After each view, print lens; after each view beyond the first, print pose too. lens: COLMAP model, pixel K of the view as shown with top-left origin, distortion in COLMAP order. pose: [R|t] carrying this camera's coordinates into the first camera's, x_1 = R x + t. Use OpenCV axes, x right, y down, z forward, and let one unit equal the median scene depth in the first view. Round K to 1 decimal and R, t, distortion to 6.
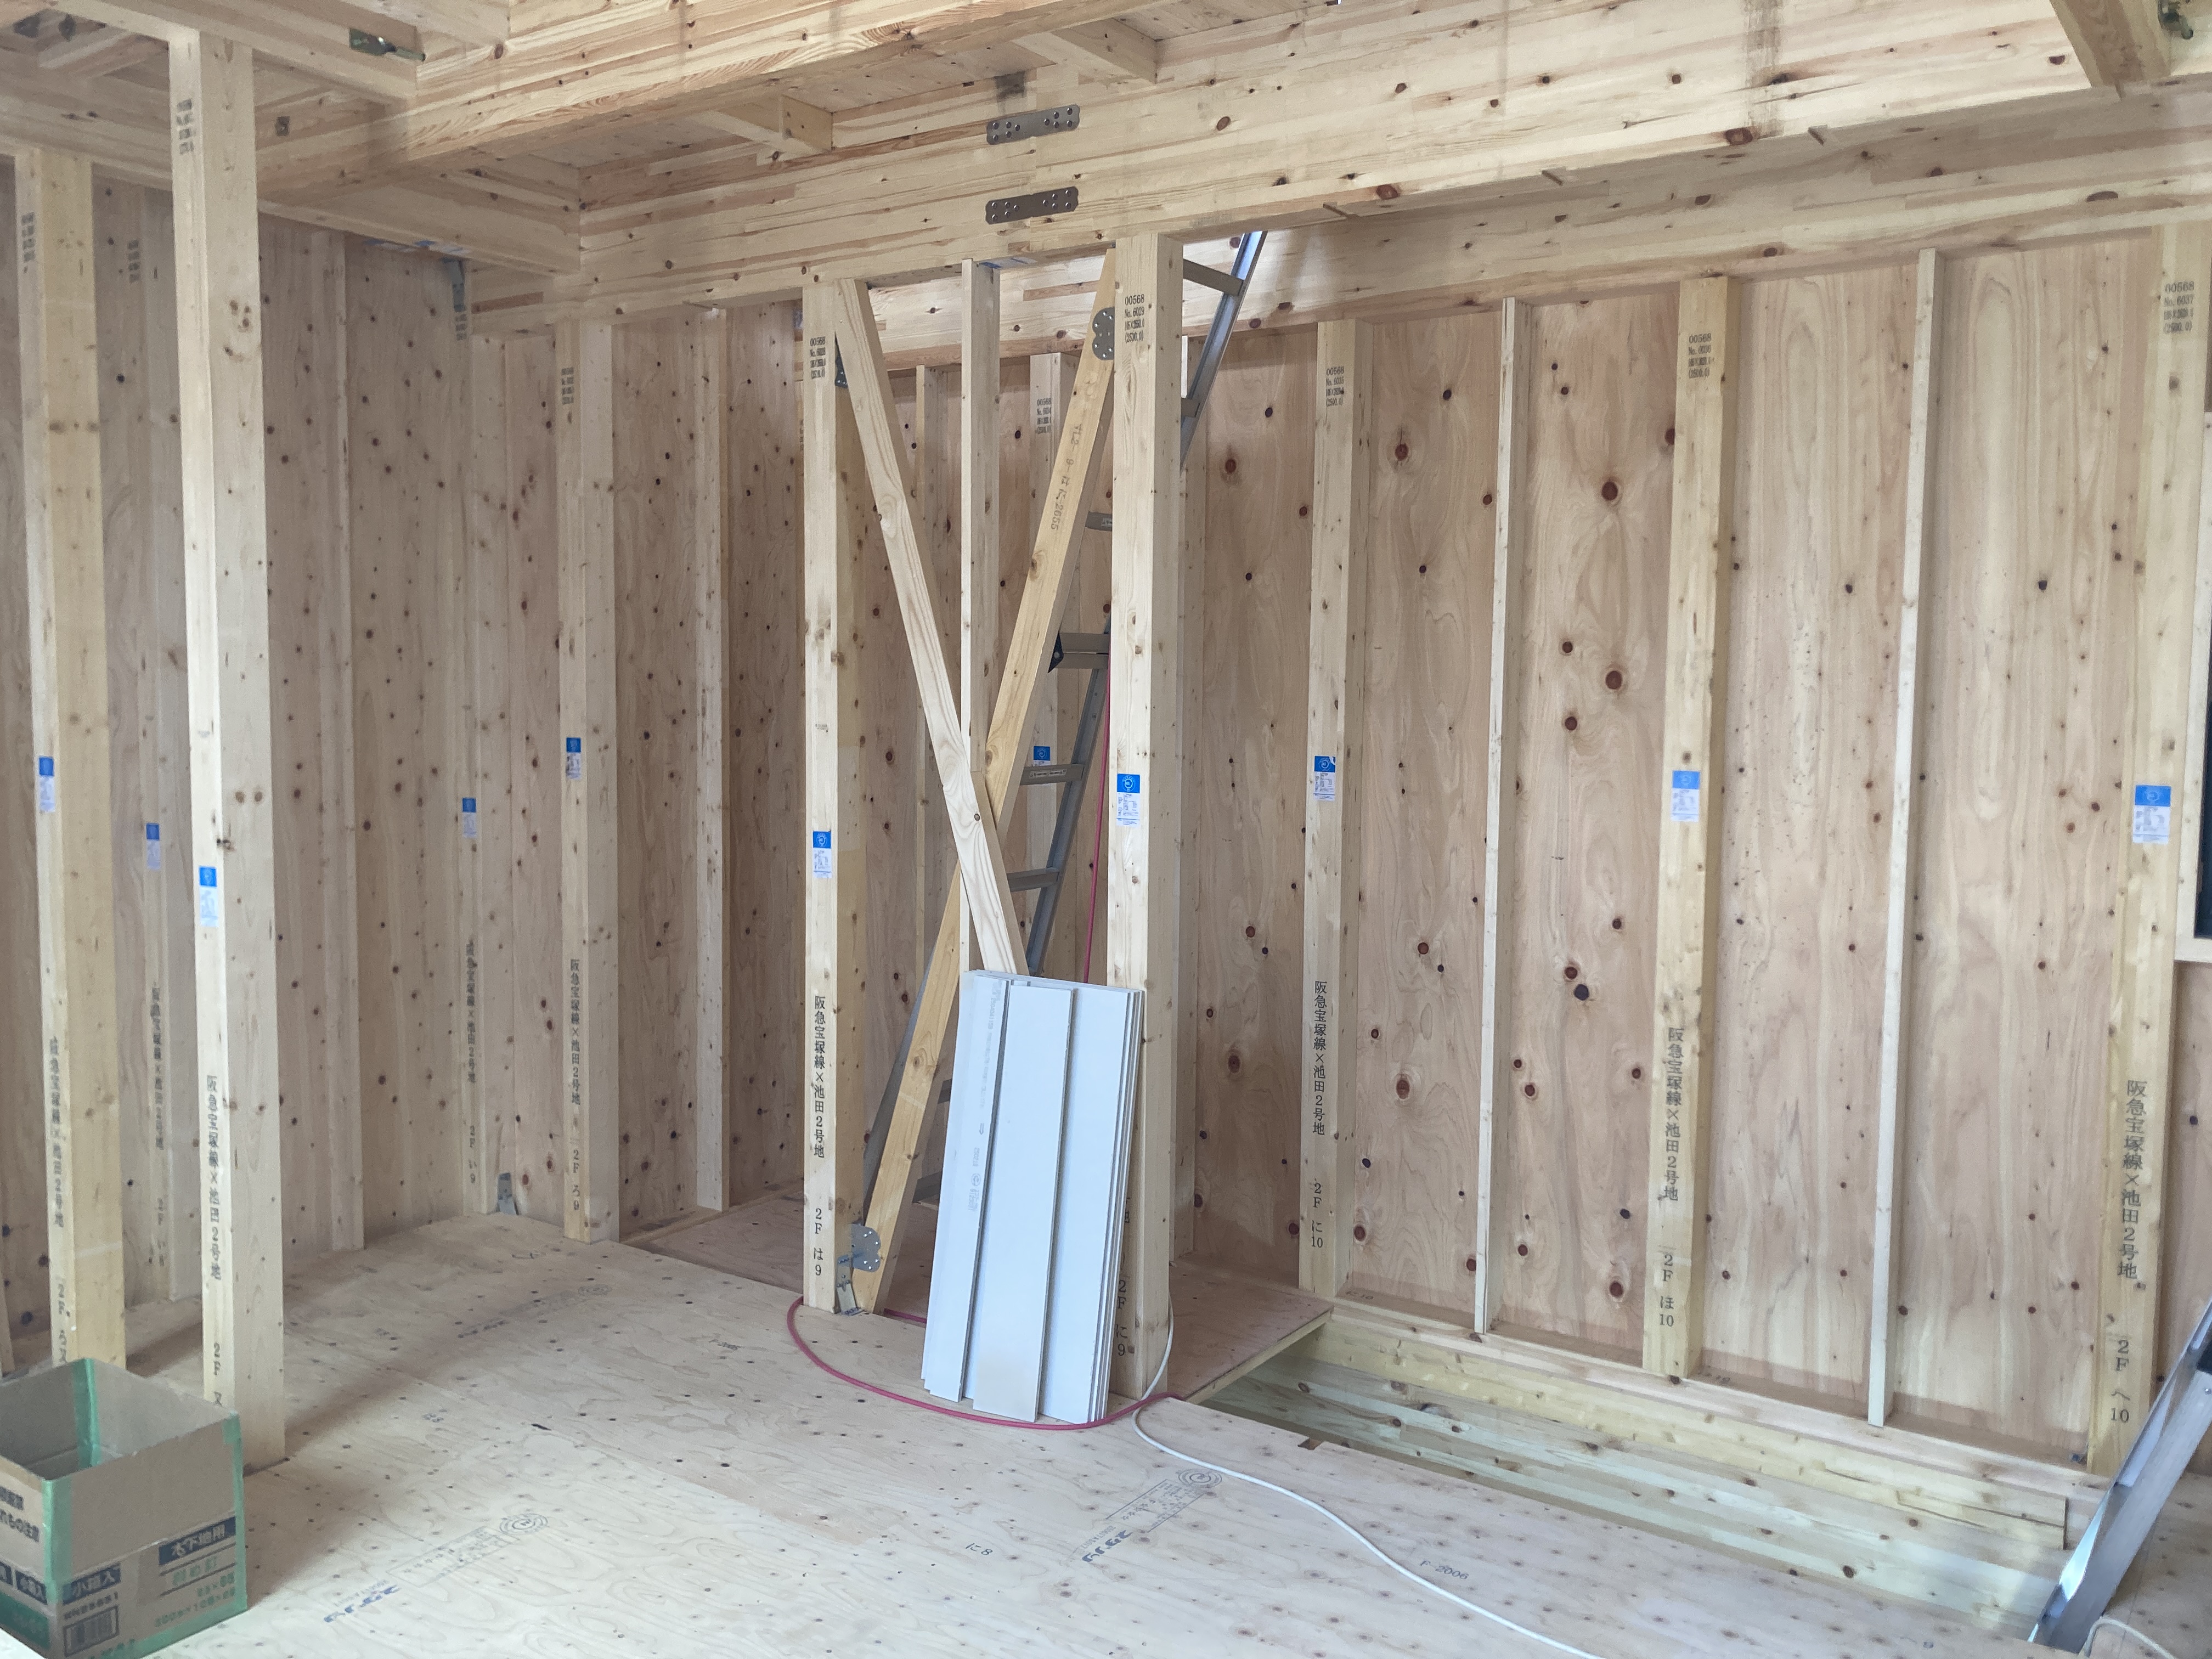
lens RADIAL K [[1816.9, 0, 1105.7], [0, 1816.9, 802.9], [0, 0, 1]] dist [0.004719, 0.008521]
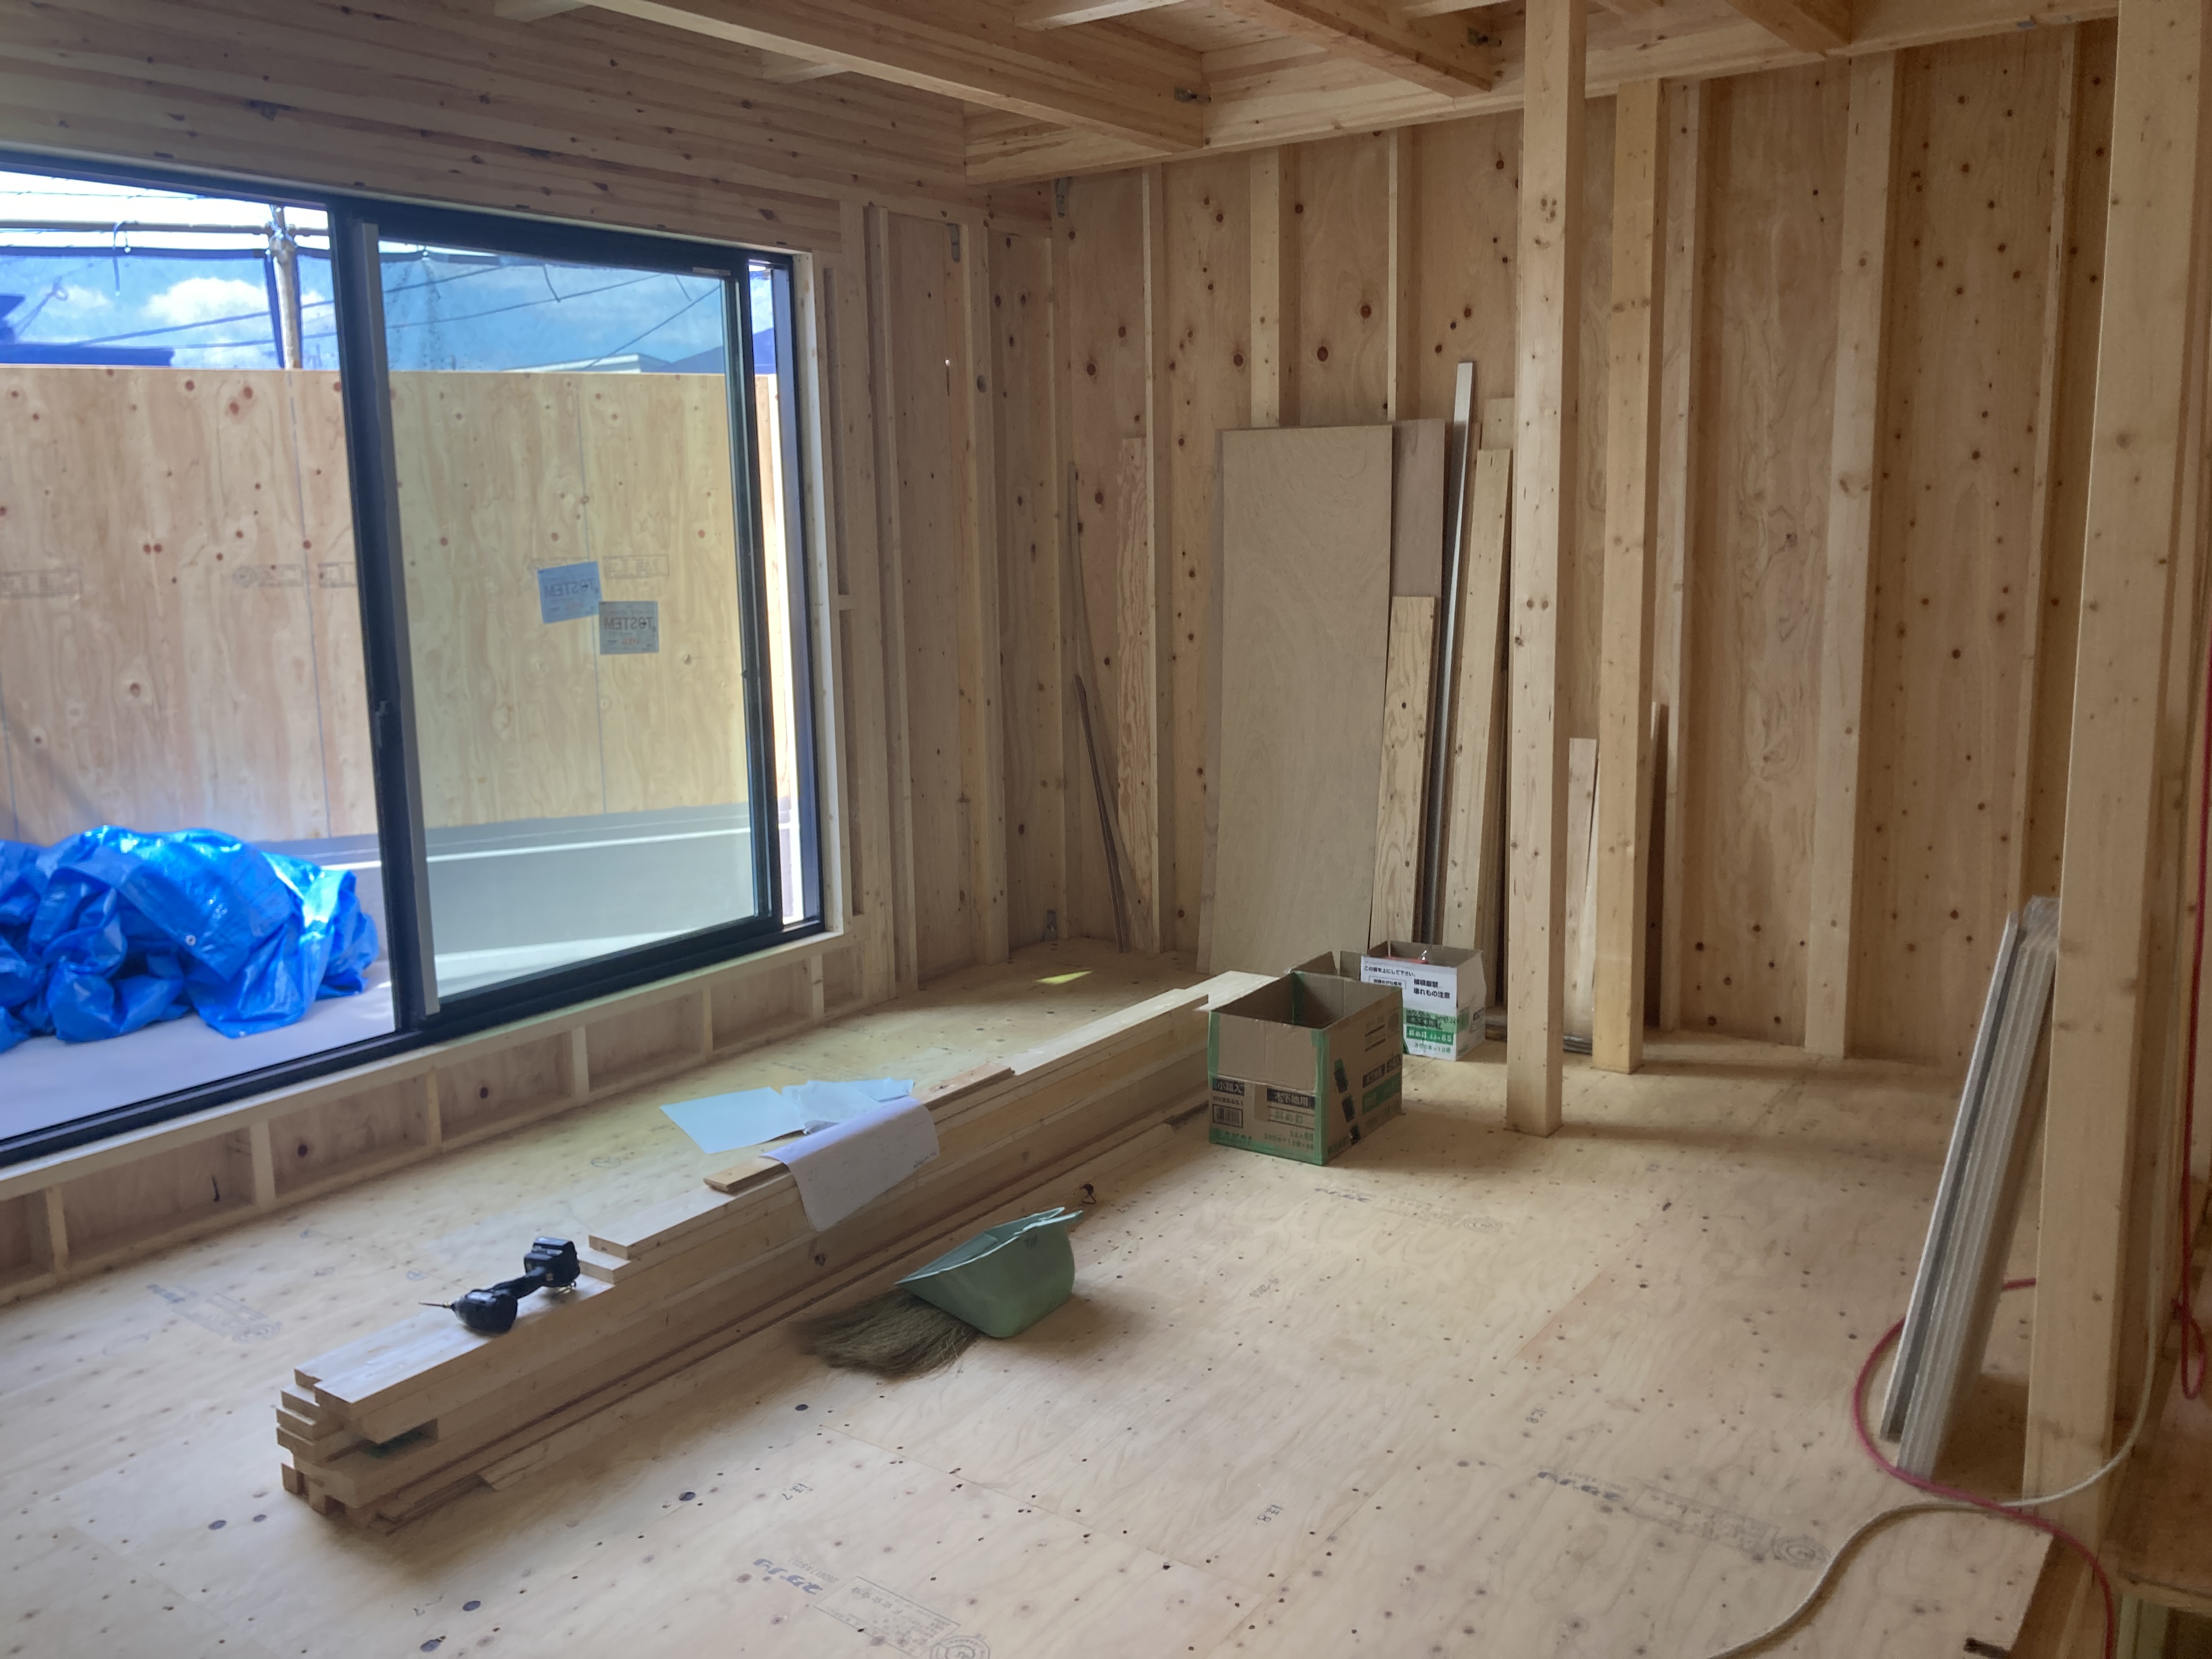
lens RADIAL K [[1834.3, 0, 1109.3], [0, 1834.3, 823.7], [0, 0, 1]] dist [-0.013447, 0.066525]
pose [[-0.007279, 0.166024, -0.986095, 0.803919], [-0.056904, 0.984454, 0.166168, -0.047891], [0.998353, 0.057322, 0.002282, 0.716337]]
